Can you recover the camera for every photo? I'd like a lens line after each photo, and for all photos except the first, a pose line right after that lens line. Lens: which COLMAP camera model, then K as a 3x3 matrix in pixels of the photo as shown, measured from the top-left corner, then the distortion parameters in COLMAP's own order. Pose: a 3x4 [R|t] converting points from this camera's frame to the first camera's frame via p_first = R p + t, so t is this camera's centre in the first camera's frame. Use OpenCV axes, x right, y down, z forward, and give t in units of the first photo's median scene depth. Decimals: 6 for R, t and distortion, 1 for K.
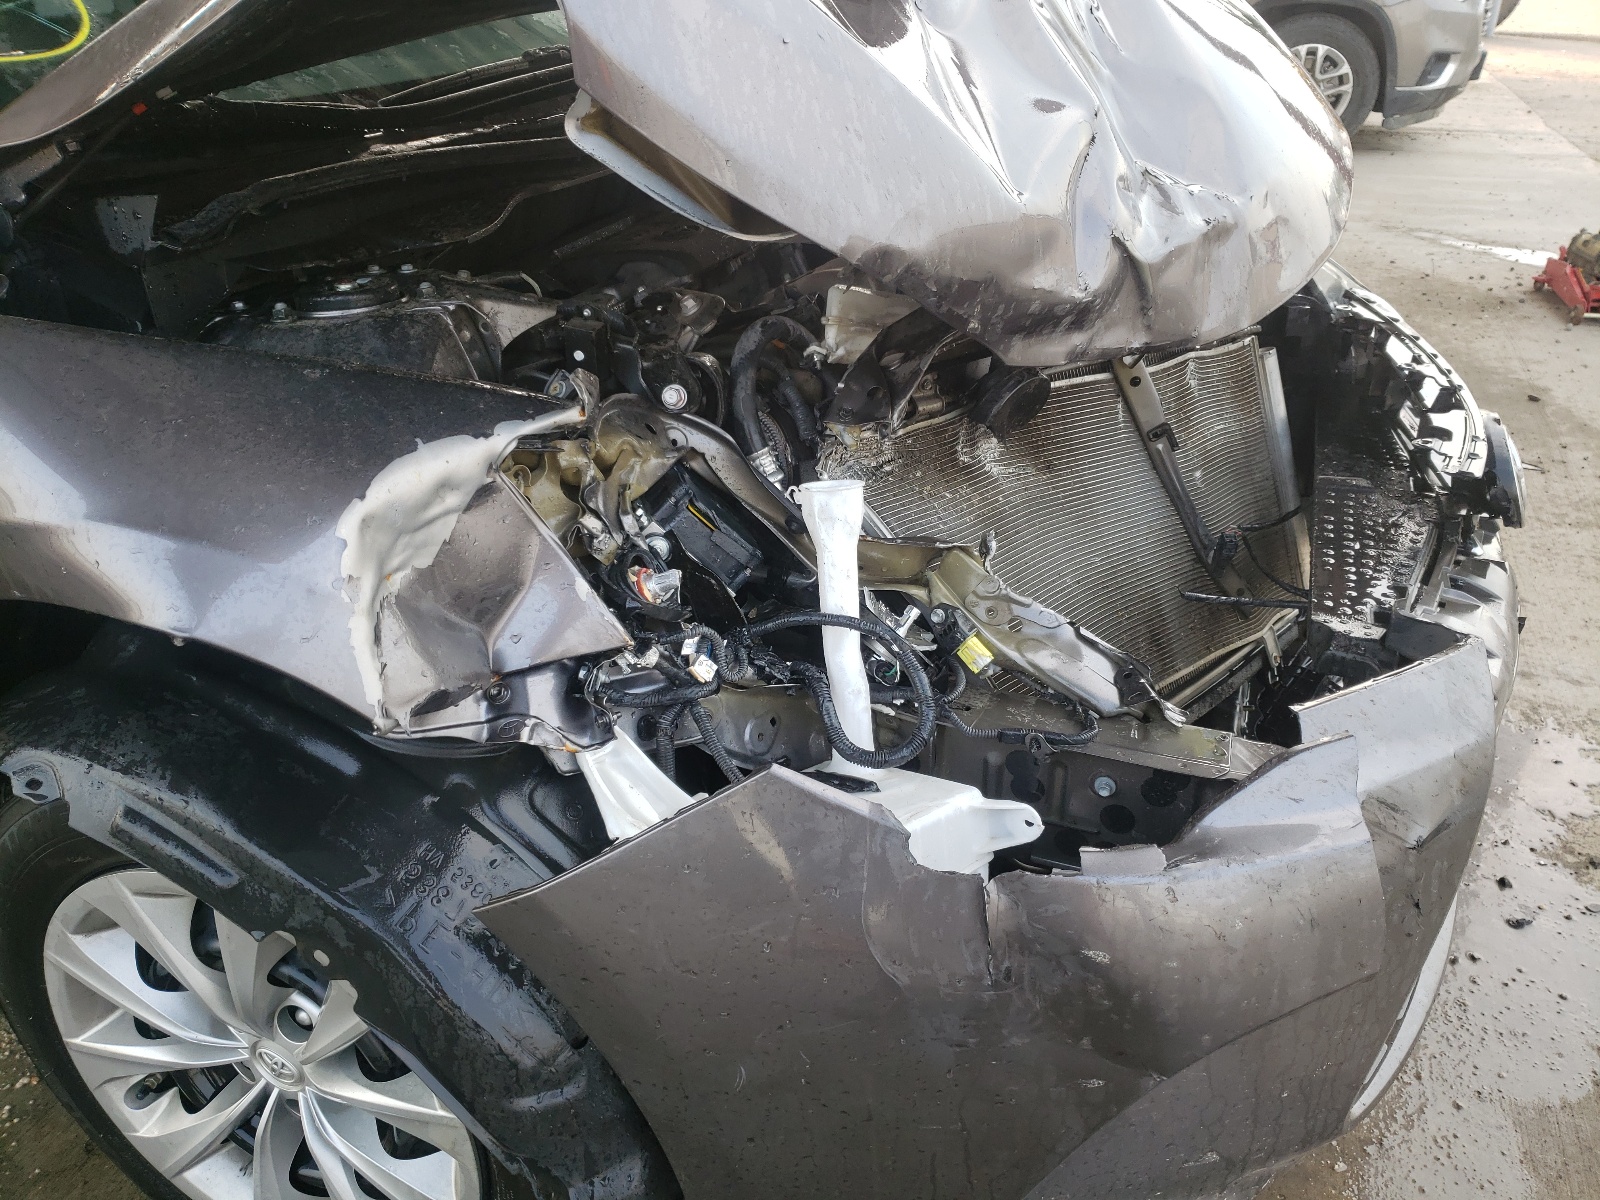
lens RADIAL K [[1244.0, 0, 800.0], [0, 1244.0, 600.0], [0, 0, 1]] dist [0.001395, 0.005133]
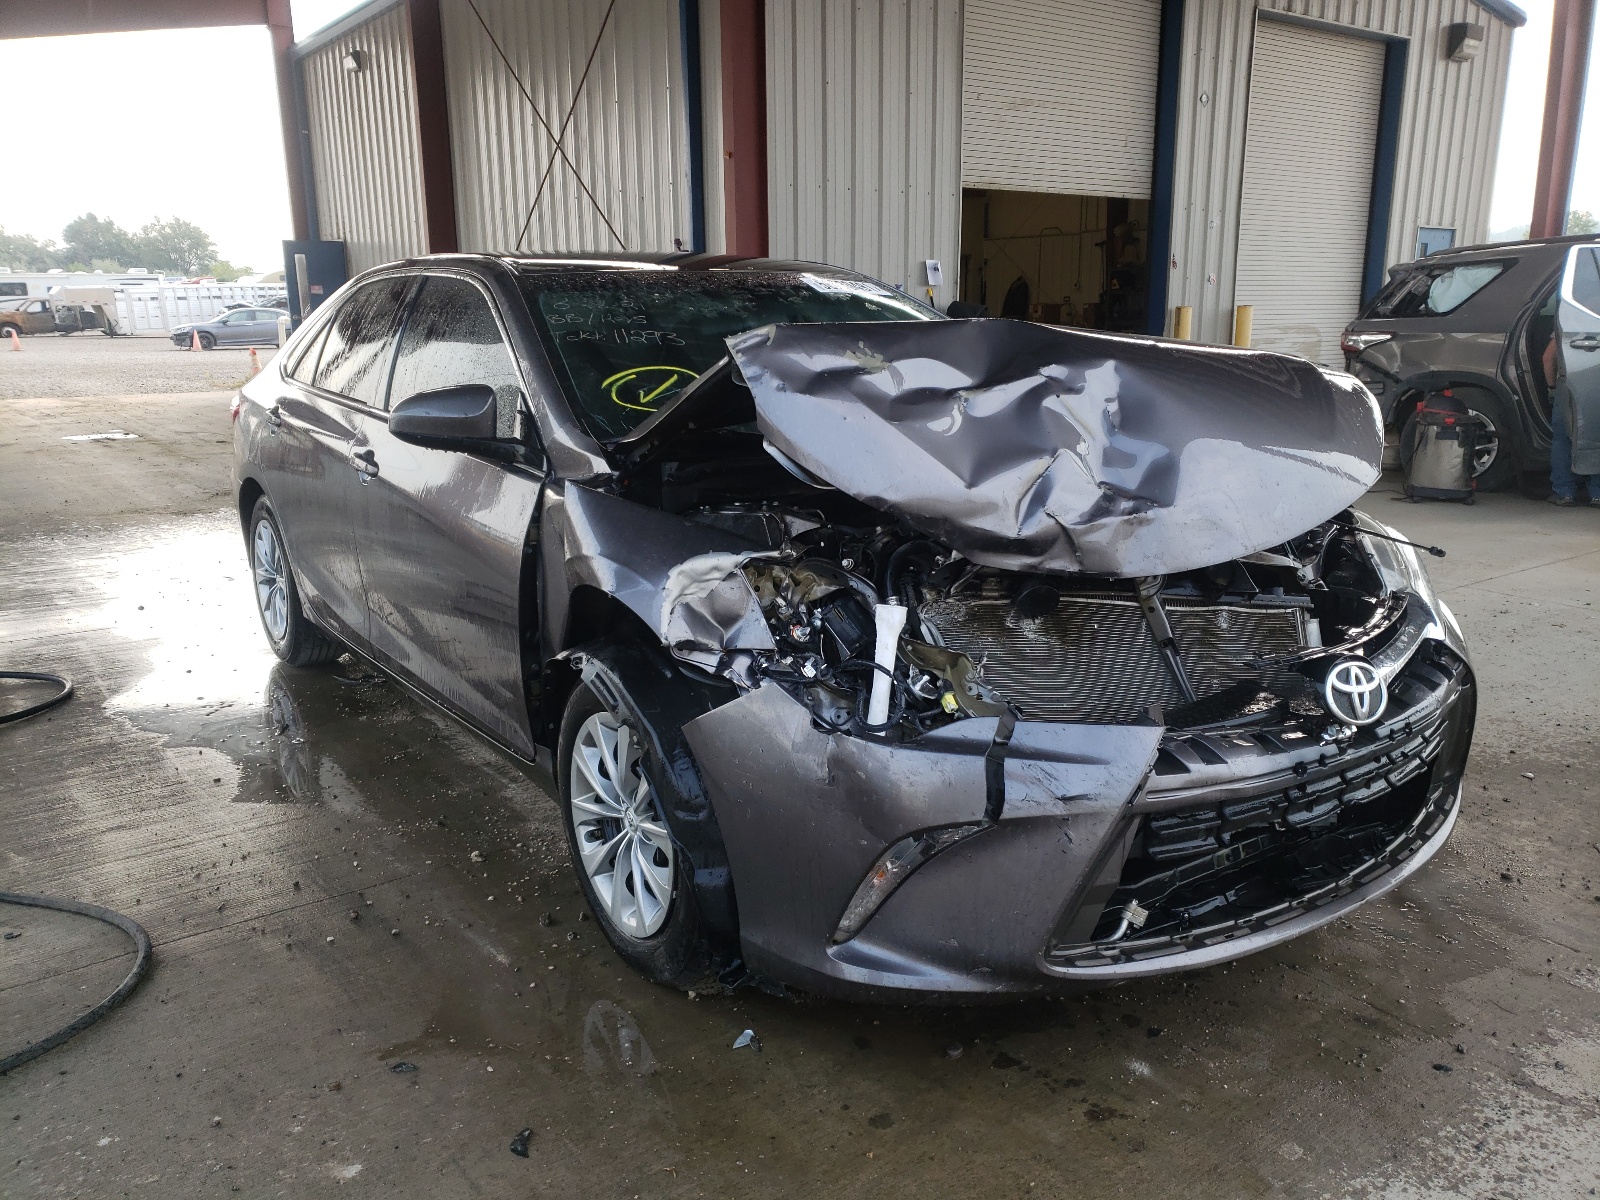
lens RADIAL K [[1244.0, 0, 800.0], [0, 1244.0, 600.0], [0, 0, 1]] dist [0.001395, 0.005133]
pose [[0.822785, 0.127548, -0.553856, 1.189578], [-0.262430, 0.949650, -0.171158, 0.336072], [0.504139, 0.286175, 0.814830, -0.932772]]
